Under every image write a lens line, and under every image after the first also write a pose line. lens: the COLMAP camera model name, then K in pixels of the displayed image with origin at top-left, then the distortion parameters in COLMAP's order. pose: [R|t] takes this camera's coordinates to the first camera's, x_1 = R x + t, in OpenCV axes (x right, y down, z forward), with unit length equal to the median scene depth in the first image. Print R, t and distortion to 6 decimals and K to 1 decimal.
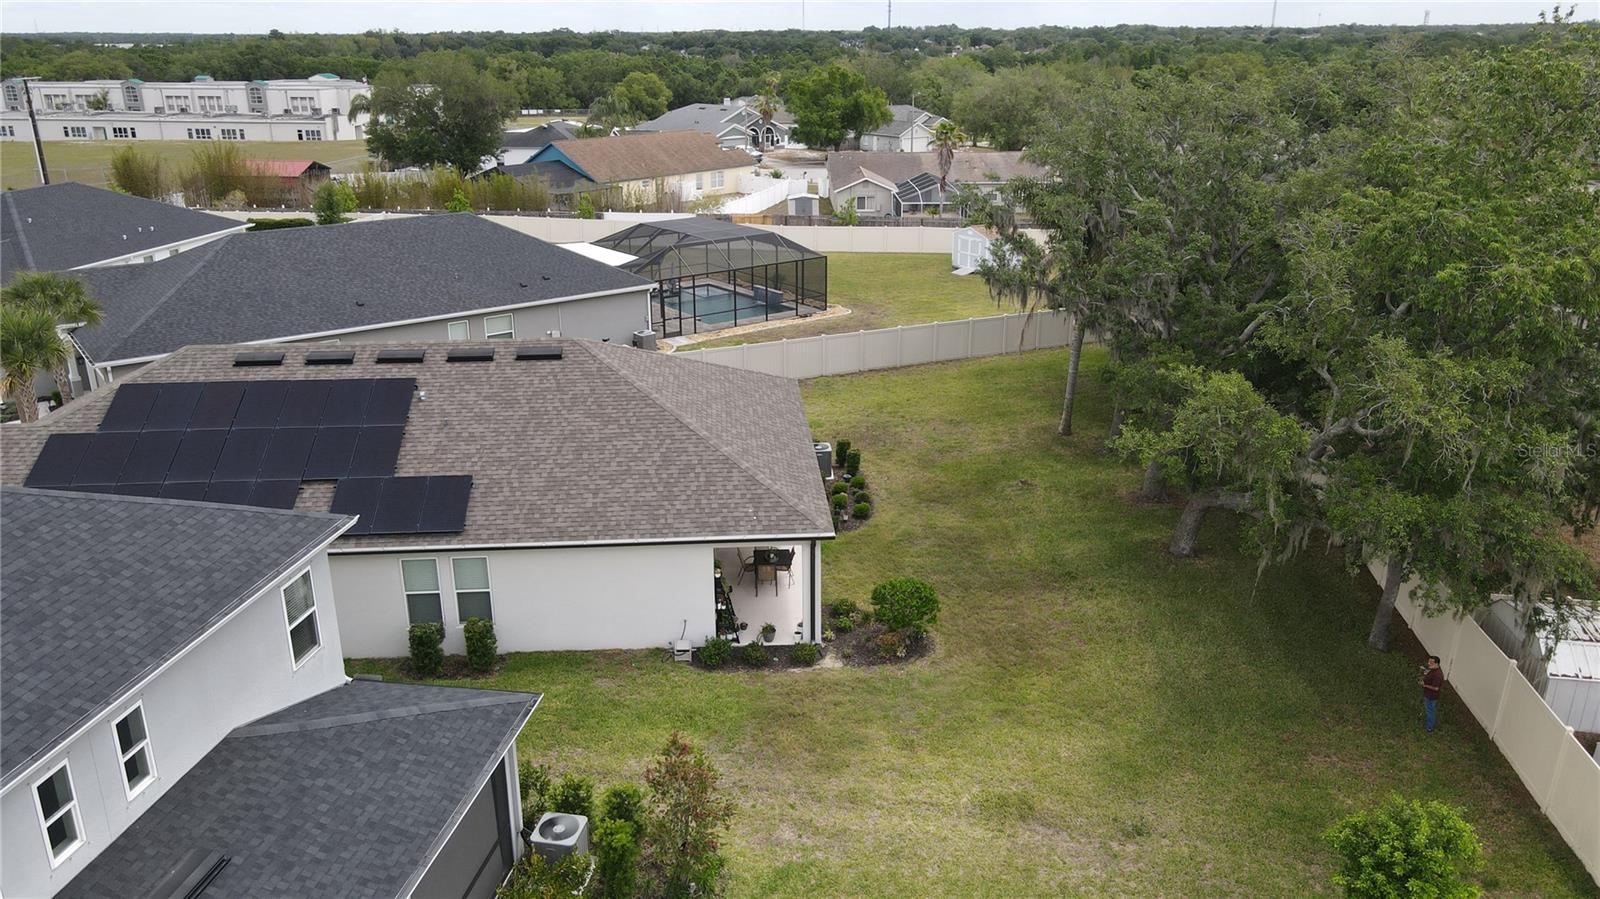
lens RADIAL K [[1183.9, 0, 800.0], [0, 1183.9, 449.5], [0, 0, 1]] dist [0.056046, -0.049284]
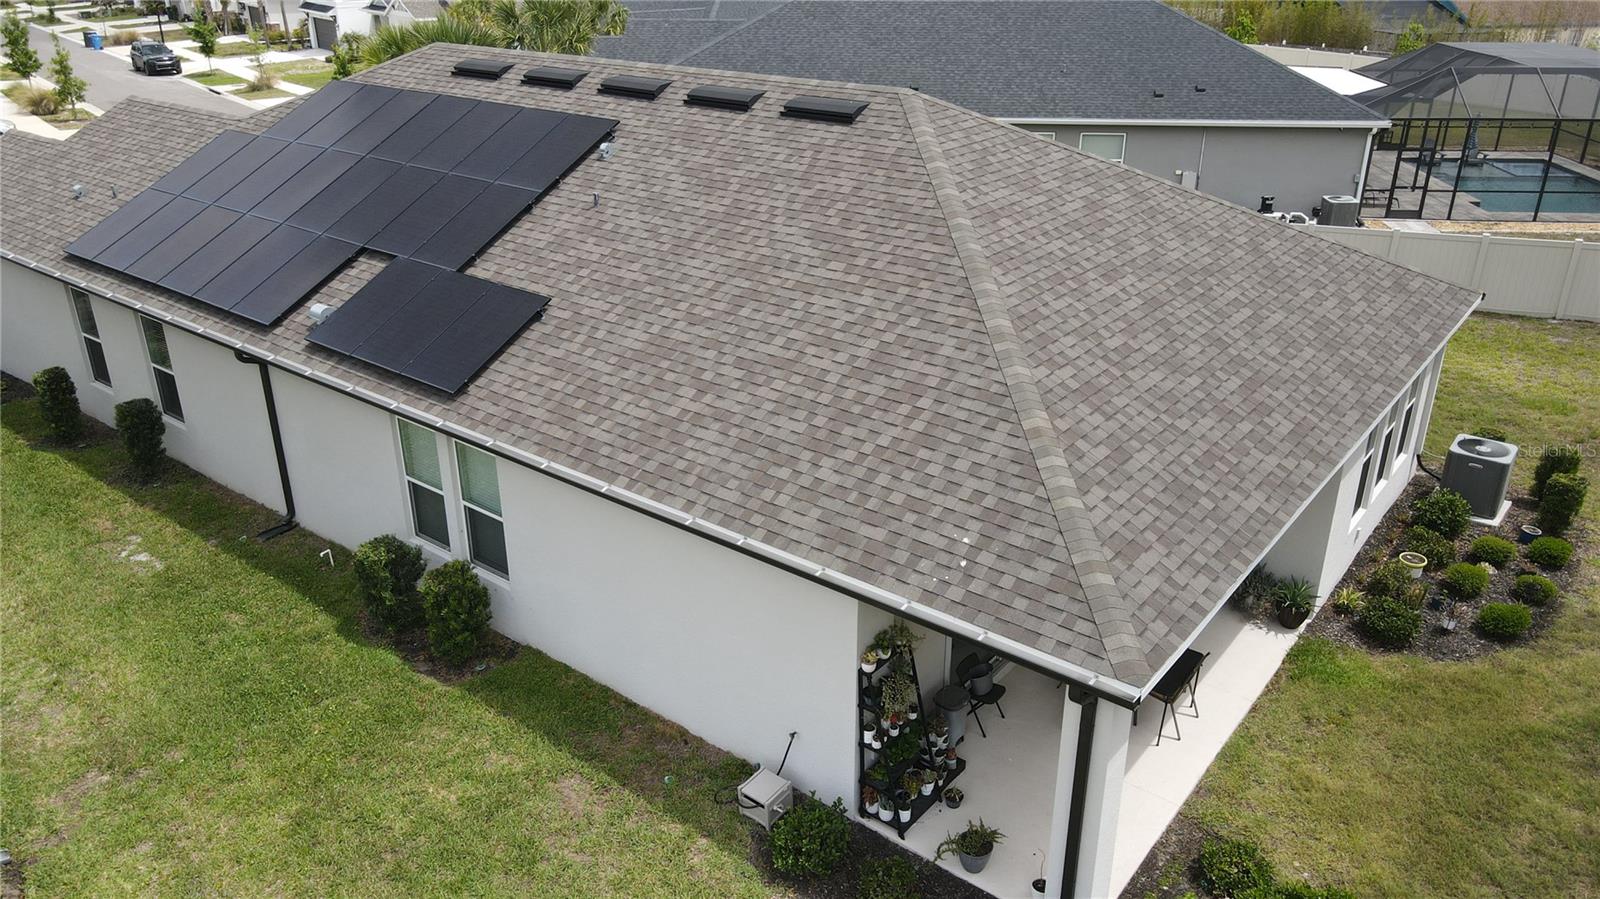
lens RADIAL K [[1187.3, 0, 796.1], [0, 1187.3, 430.5], [0, 0, 1]] dist [-0.005722, 0.034987]
pose [[0.742265, 0.271697, -0.612555, 0.125333], [-0.225970, 0.962060, 0.152899, -0.024031], [0.630857, 0.024928, 0.775499, 0.620090]]
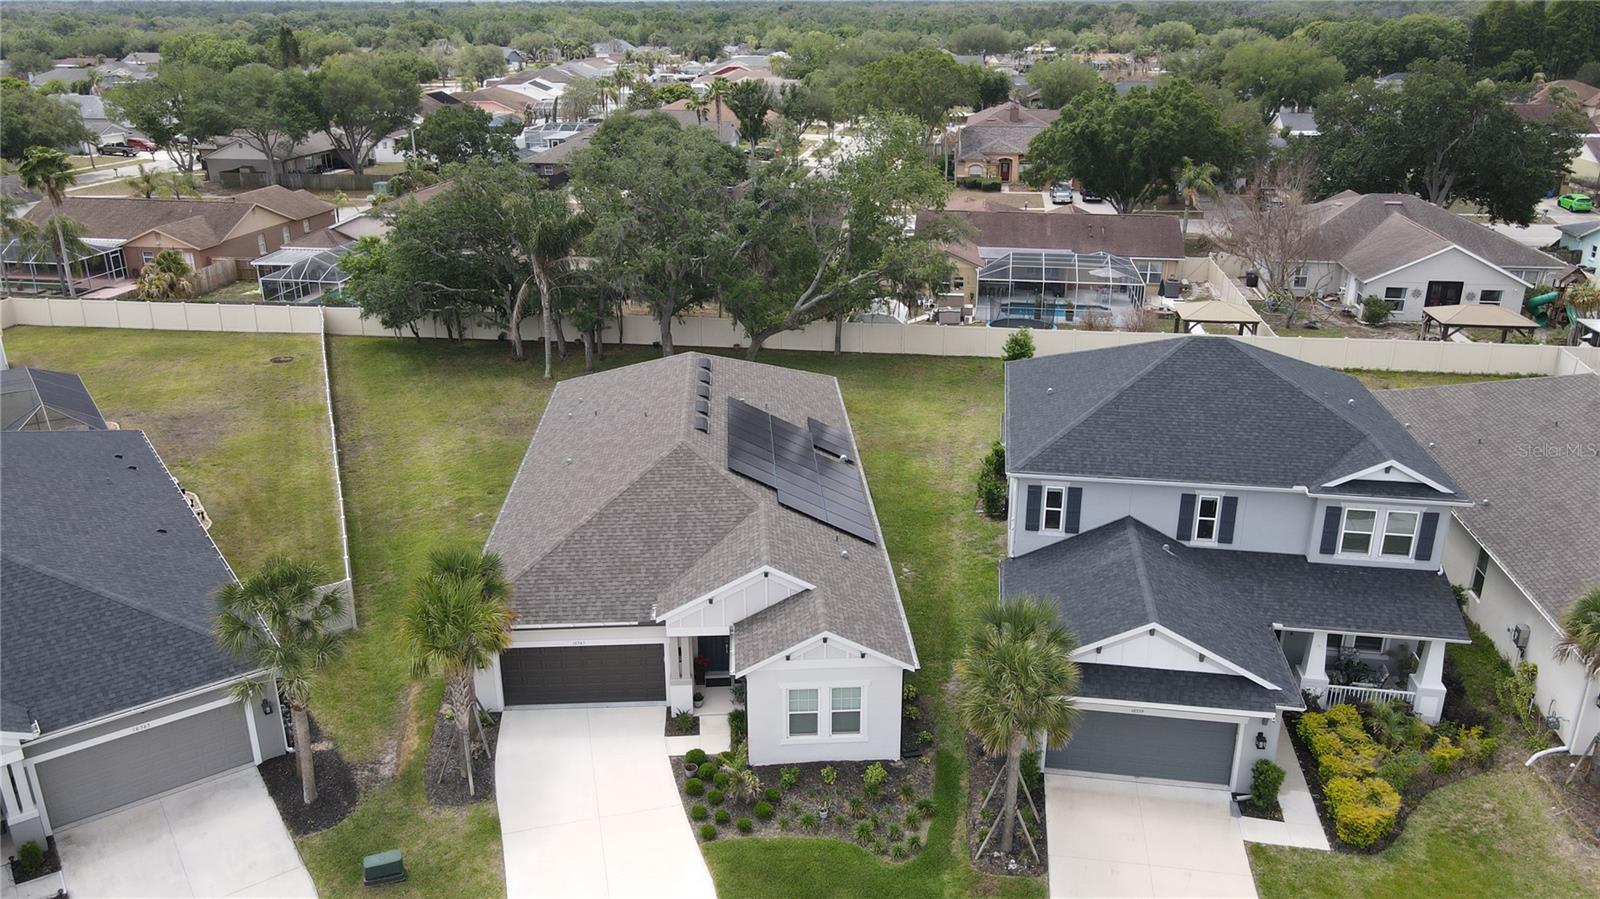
lens RADIAL K [[1183.9, 0, 800.0], [0, 1183.9, 449.5], [0, 0, 1]] dist [0.056046, -0.049284]
pose [[0.017596, -0.357469, 0.933759, -1.711559], [0.339747, 0.880472, 0.330667, -0.457330], [-0.940352, 0.311423, 0.136942, 0.737411]]
